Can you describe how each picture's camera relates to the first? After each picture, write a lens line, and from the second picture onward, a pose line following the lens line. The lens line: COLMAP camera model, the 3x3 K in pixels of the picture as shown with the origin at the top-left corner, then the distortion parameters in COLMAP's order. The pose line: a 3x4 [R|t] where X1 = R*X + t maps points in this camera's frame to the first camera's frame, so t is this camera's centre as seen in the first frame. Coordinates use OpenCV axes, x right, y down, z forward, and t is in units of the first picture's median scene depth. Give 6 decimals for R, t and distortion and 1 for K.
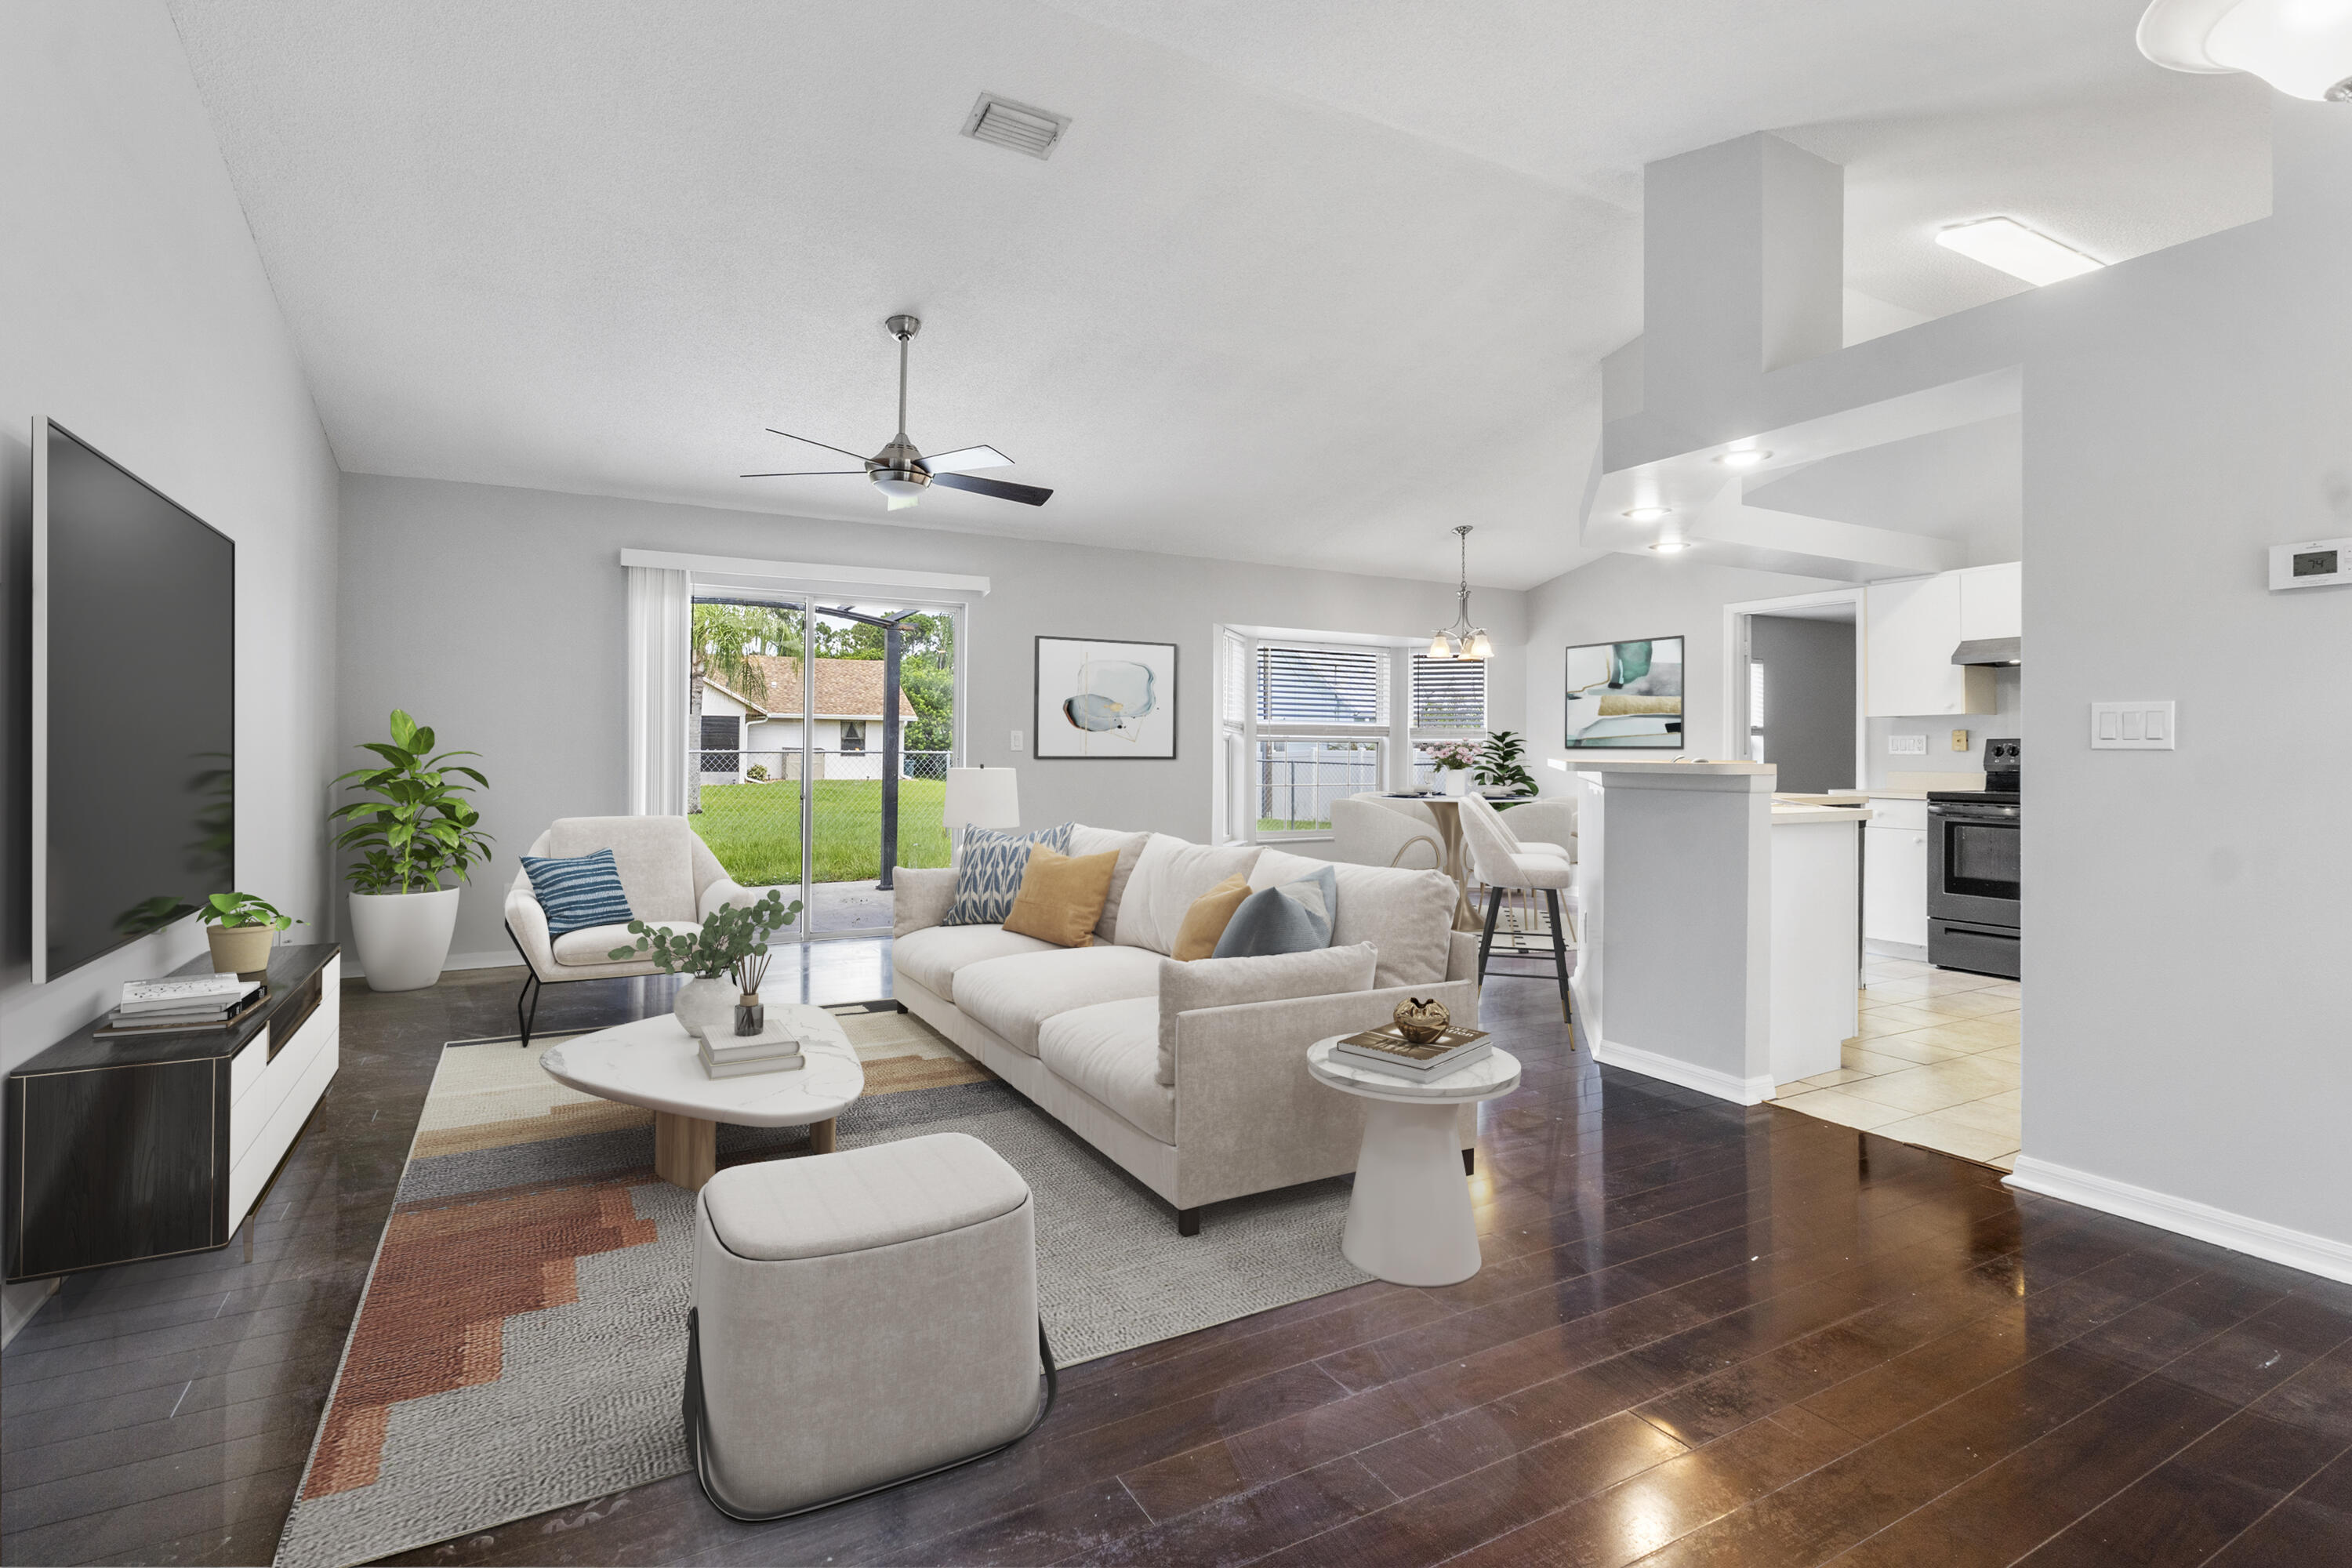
lens RADIAL K [[1150.6, 0, 1207.5], [0, 1150.6, 739.3], [0, 0, 1]] dist [0.005877, 0.004289]
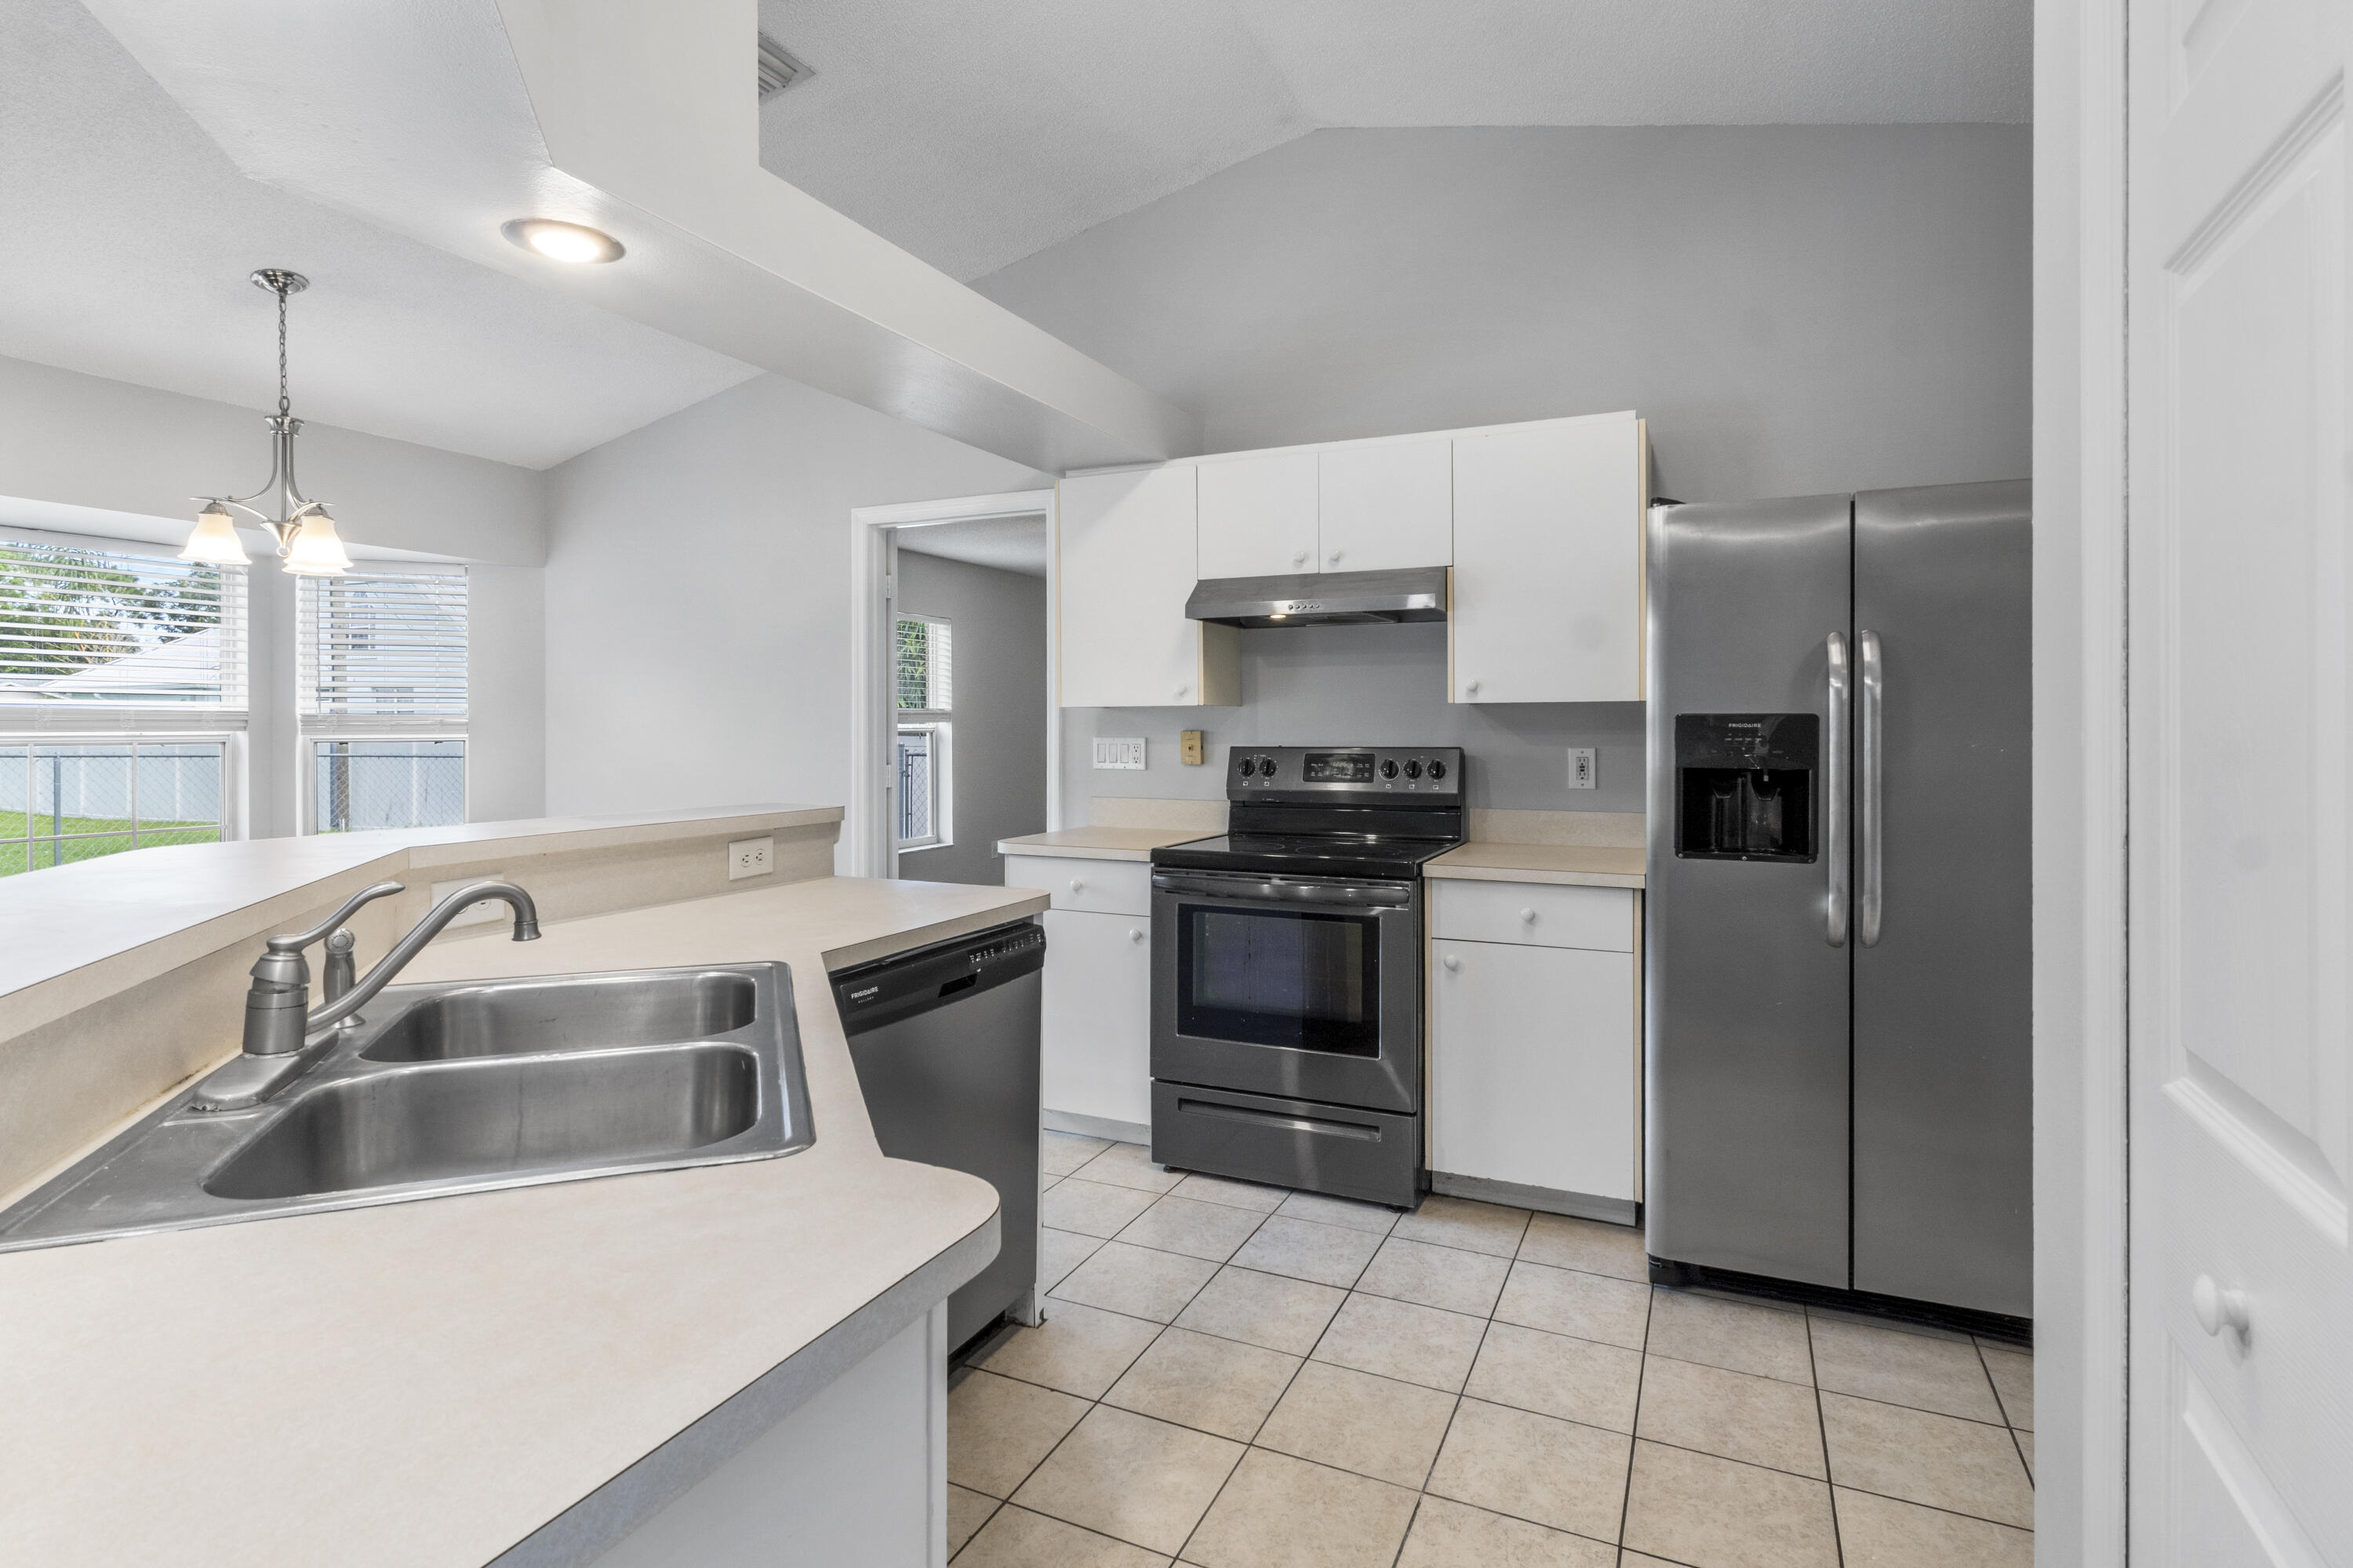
lens RADIAL K [[1151.2, 0, 1191.5], [0, 1151.2, 728.0], [0, 0, 1]] dist [0.005877, 0.004289]
pose [[0.818669, -0.006093, 0.574234, 0.316253], [-0.002594, 0.999894, 0.014307, -0.018670], [-0.574261, -0.013202, 0.818566, 0.525582]]
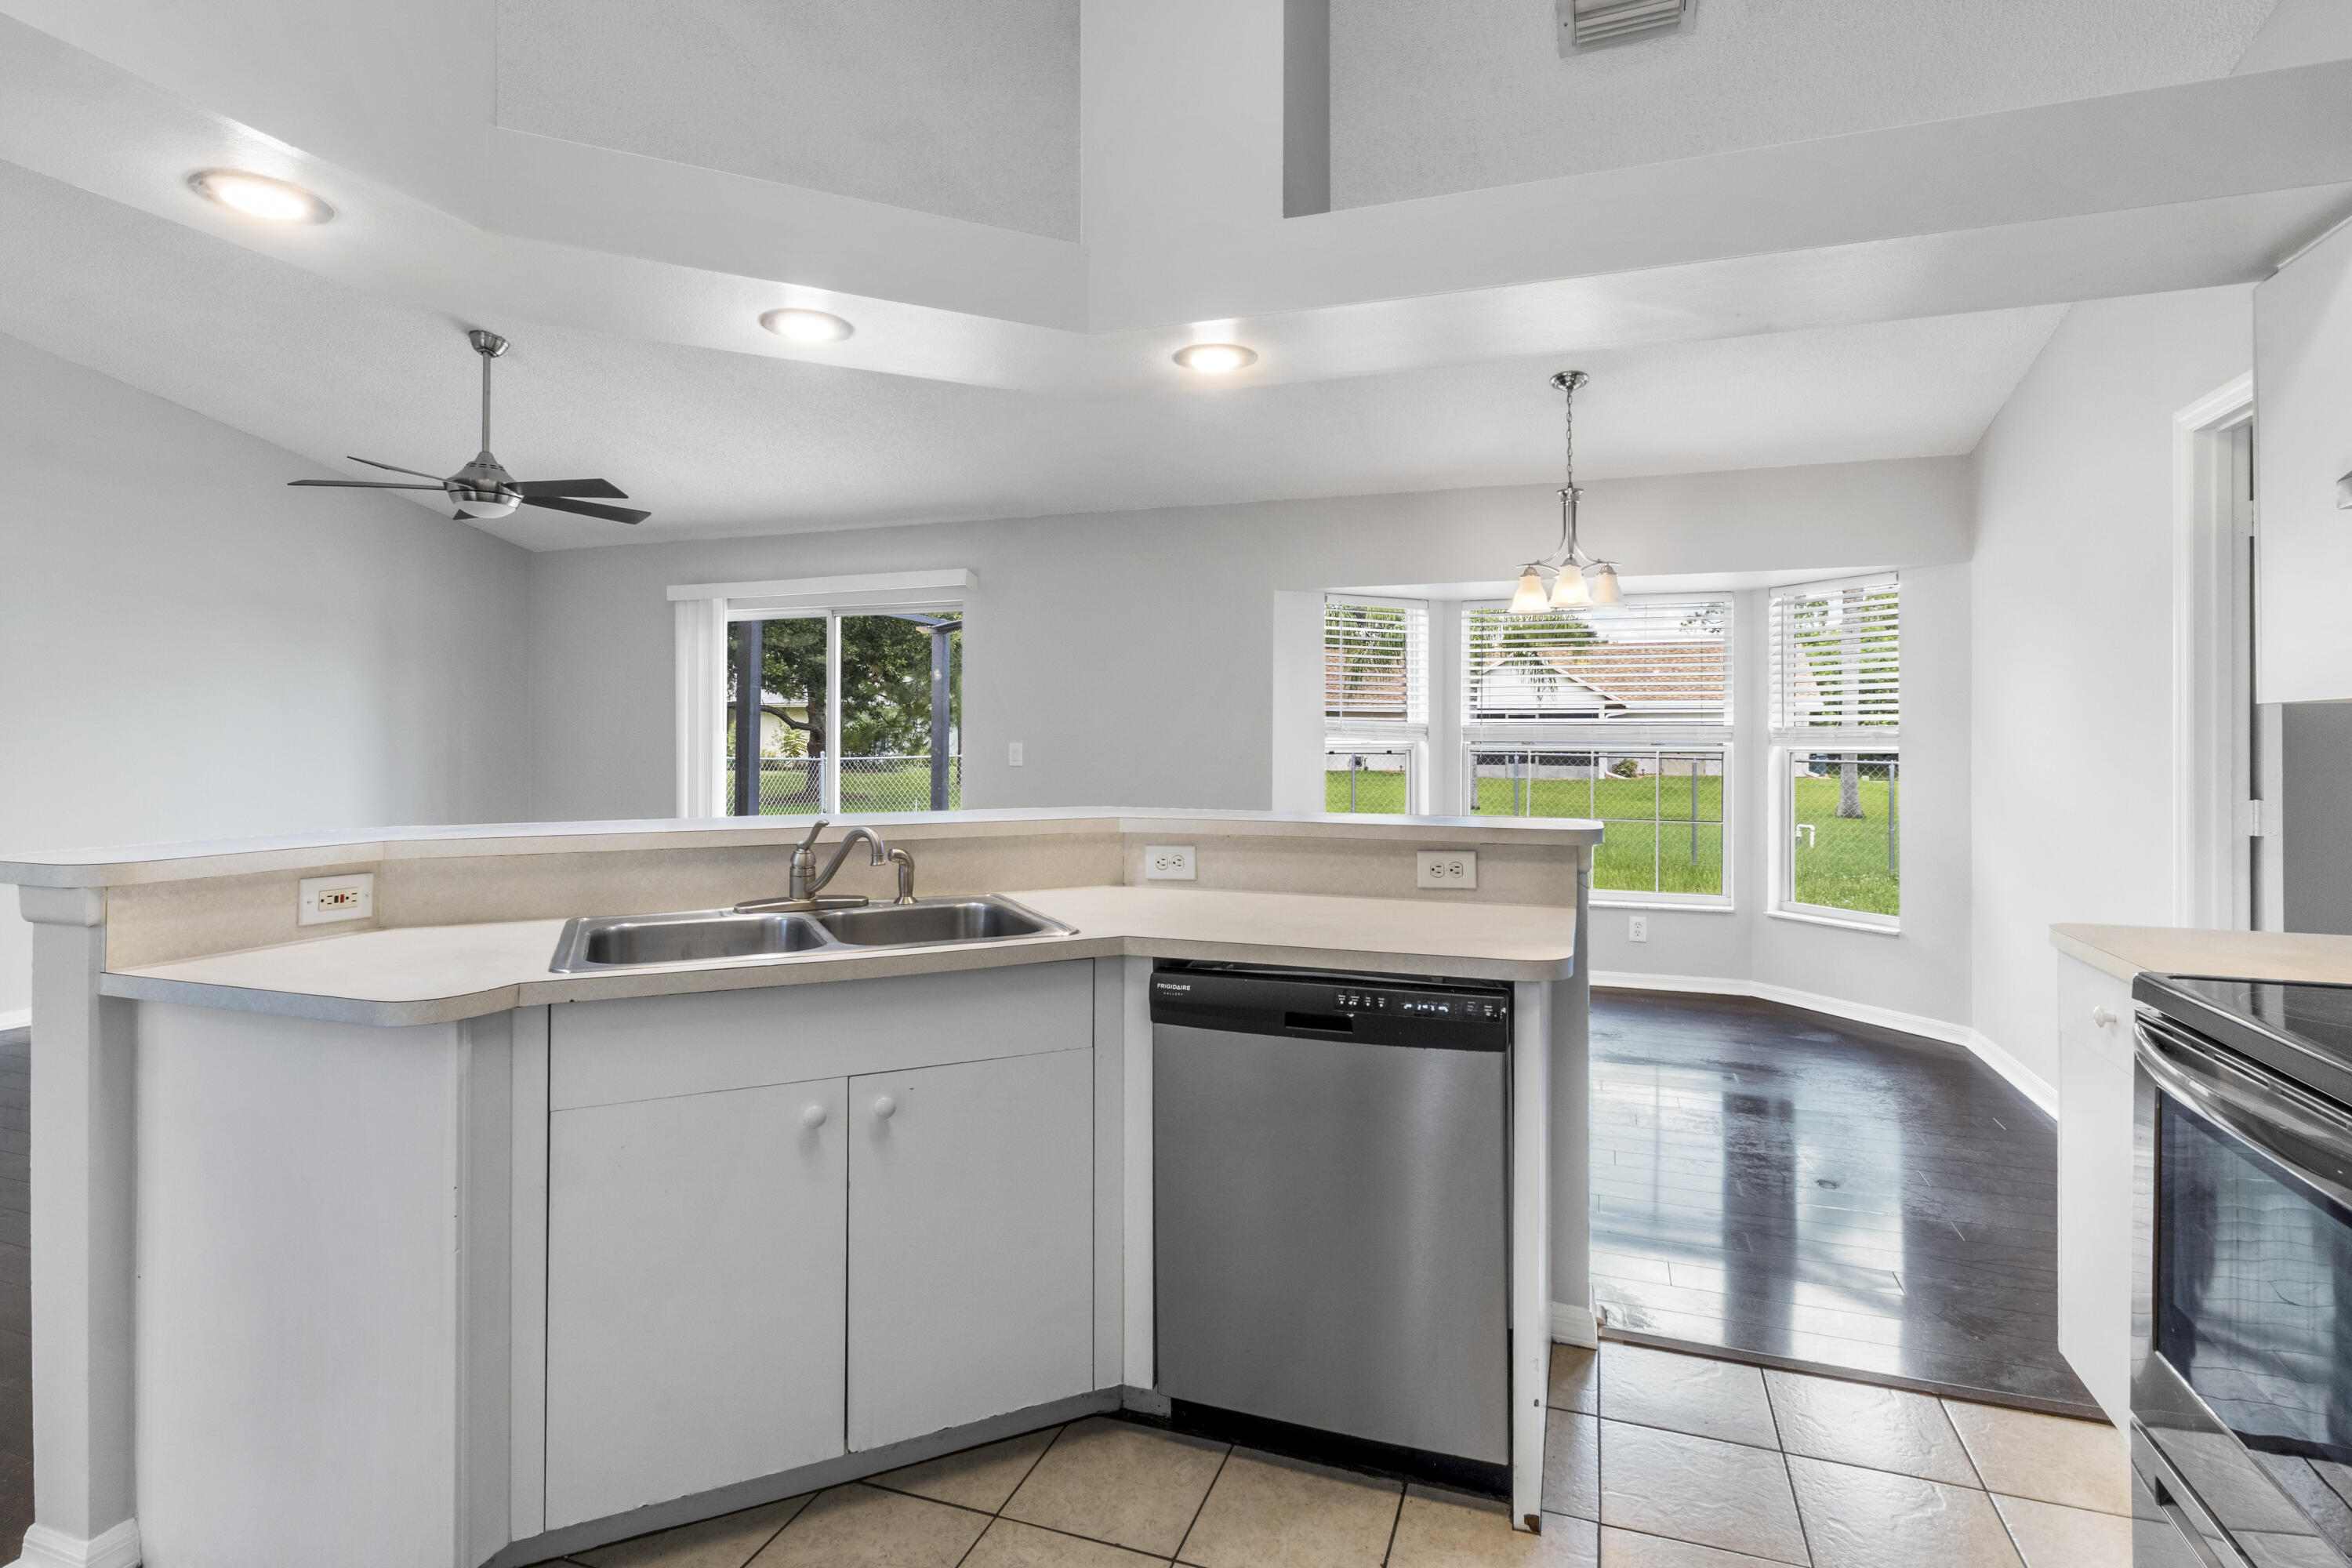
lens RADIAL K [[1150.6, 0, 1201.6], [0, 1150.6, 739.9], [0, 0, 1]] dist [0.005877, 0.004289]
pose [[0.655448, -0.000092, -0.755241, 0.663844], [0.007060, 0.999957, 0.006005, -0.014733], [0.755208, -0.009268, 0.655420, 0.619792]]
